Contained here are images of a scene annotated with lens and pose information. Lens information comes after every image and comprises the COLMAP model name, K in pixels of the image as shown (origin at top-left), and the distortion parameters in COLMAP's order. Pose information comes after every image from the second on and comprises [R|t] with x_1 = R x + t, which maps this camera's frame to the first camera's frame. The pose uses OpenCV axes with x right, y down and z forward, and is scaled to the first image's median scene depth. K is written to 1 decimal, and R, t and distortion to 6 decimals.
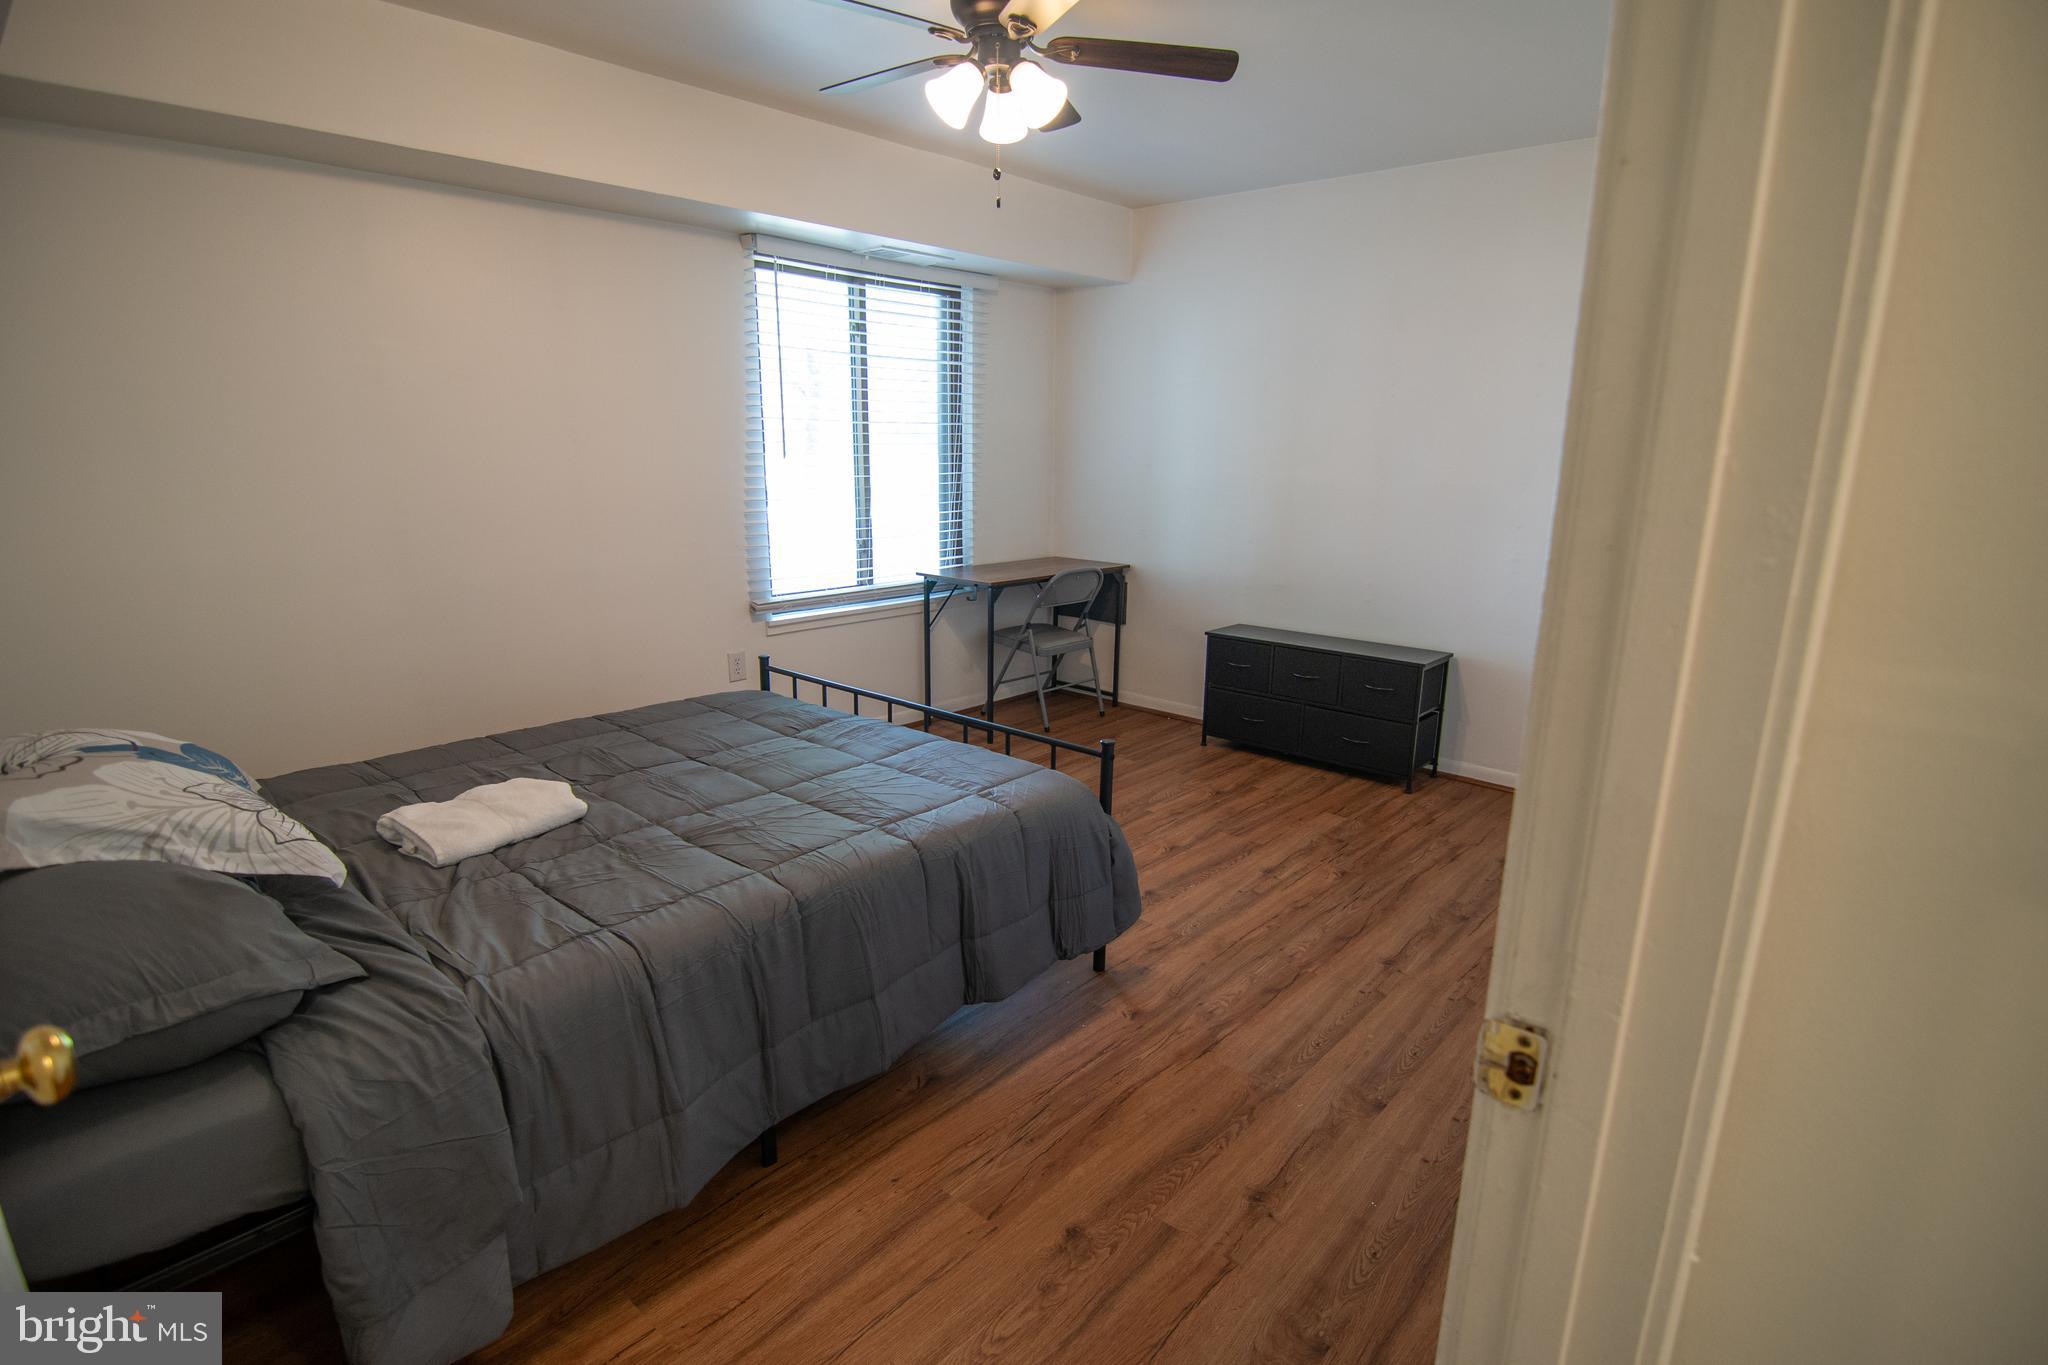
lens RADIAL K [[1007.6, 0, 1080.9], [0, 1007.6, 678.8], [0, 0, 1]] dist [0.001015, 0.000066]
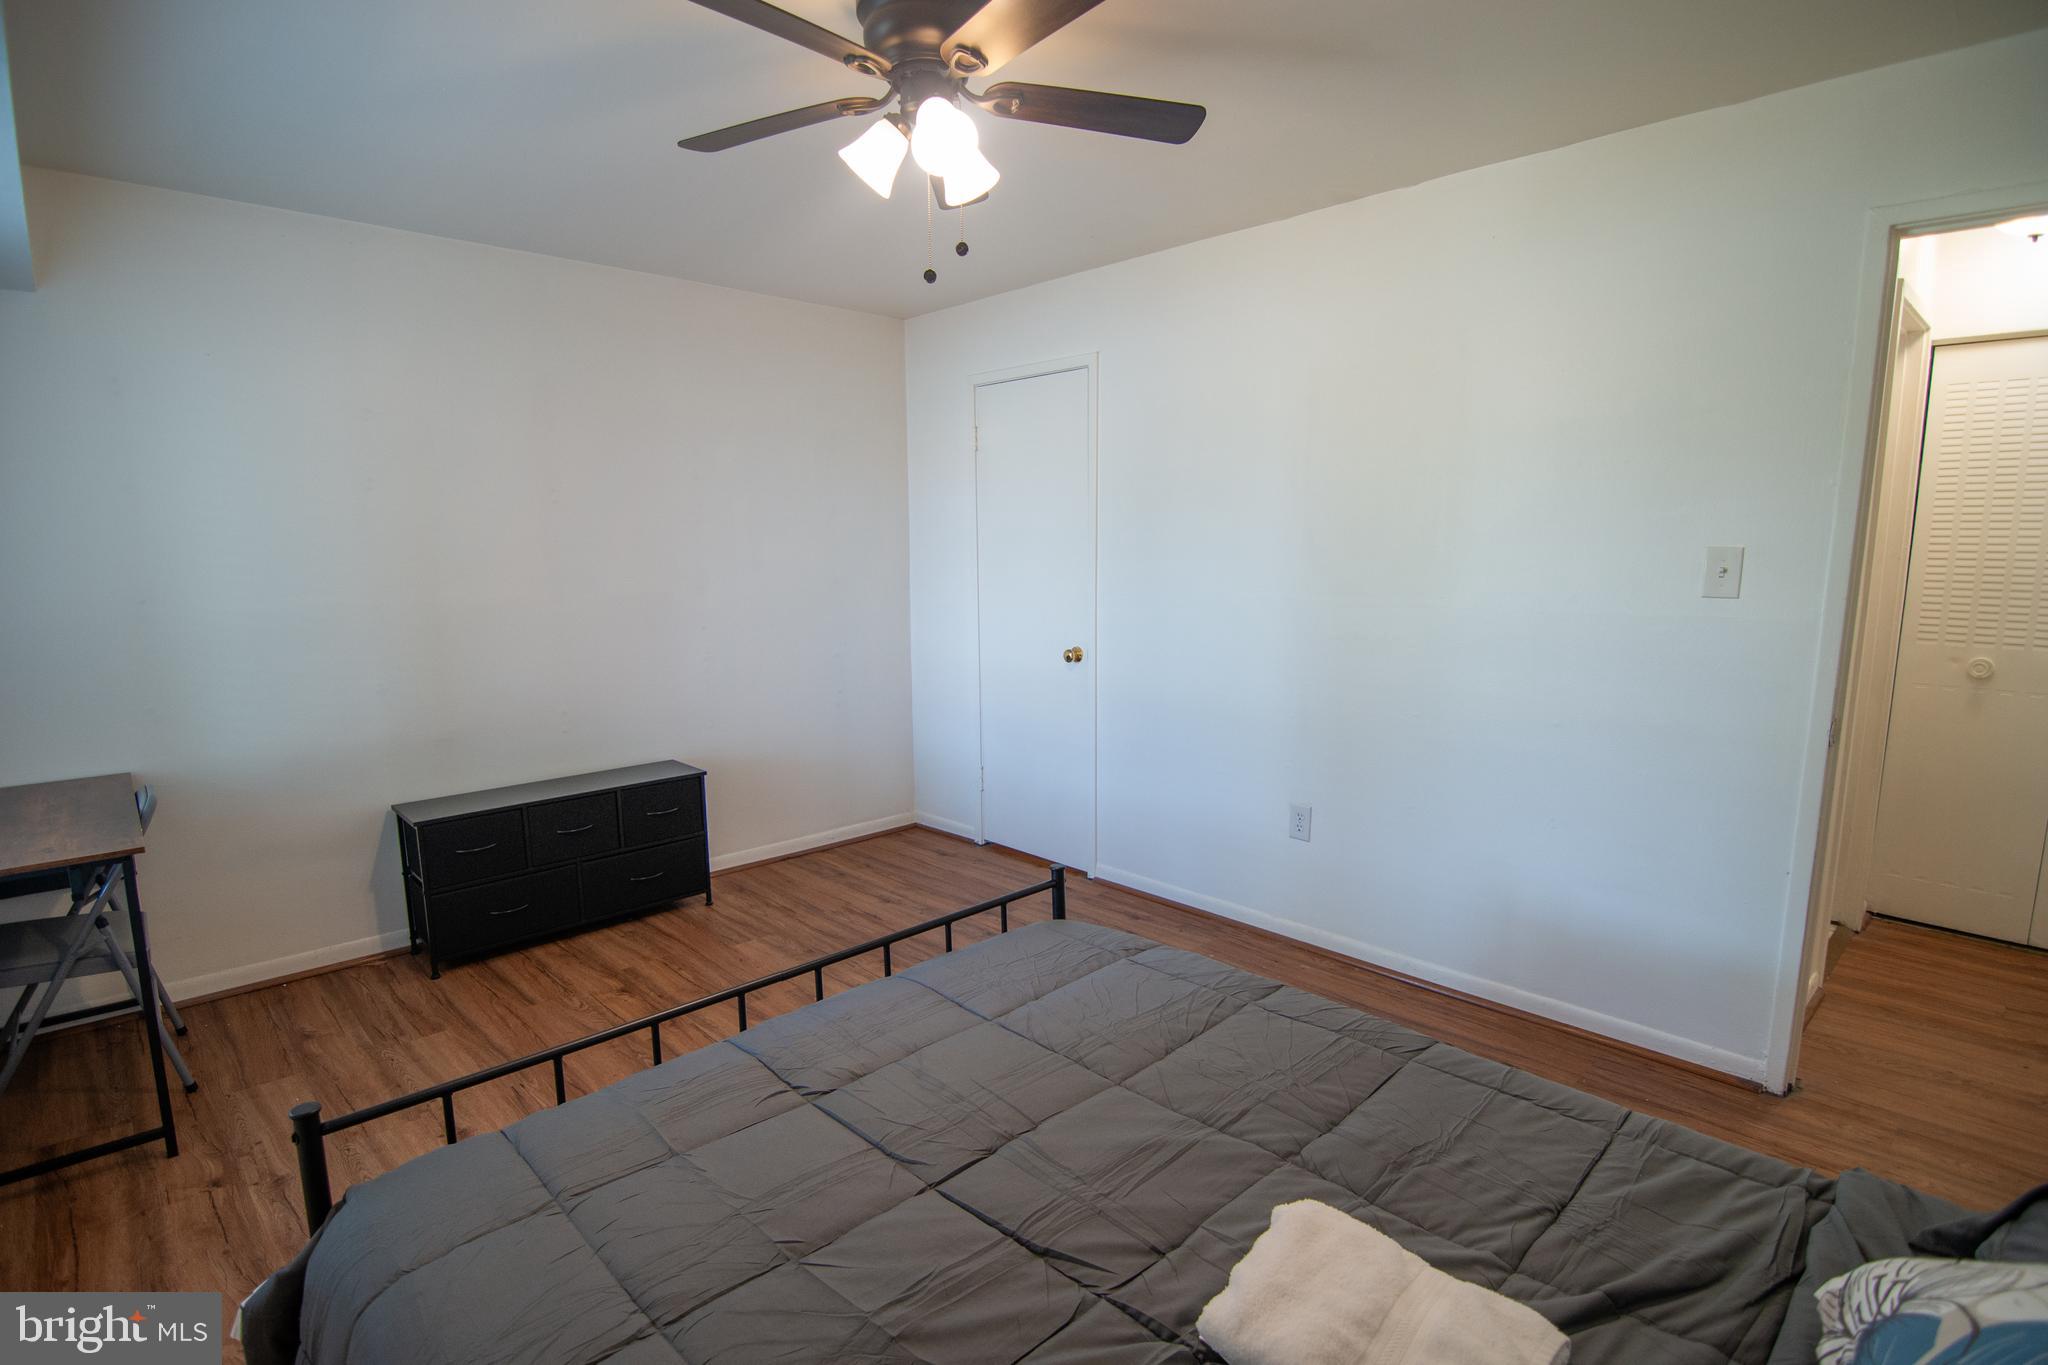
lens RADIAL K [[995.4, 0, 1017.0], [0, 995.4, 680.5], [0, 0, 1]] dist [-0.002089, -0.010724]
pose [[0.081101, -0.137884, 0.987122, -0.545077], [0.222660, 0.967862, 0.116900, -0.135645], [-0.971517, 0.210312, 0.109196, 0.565918]]
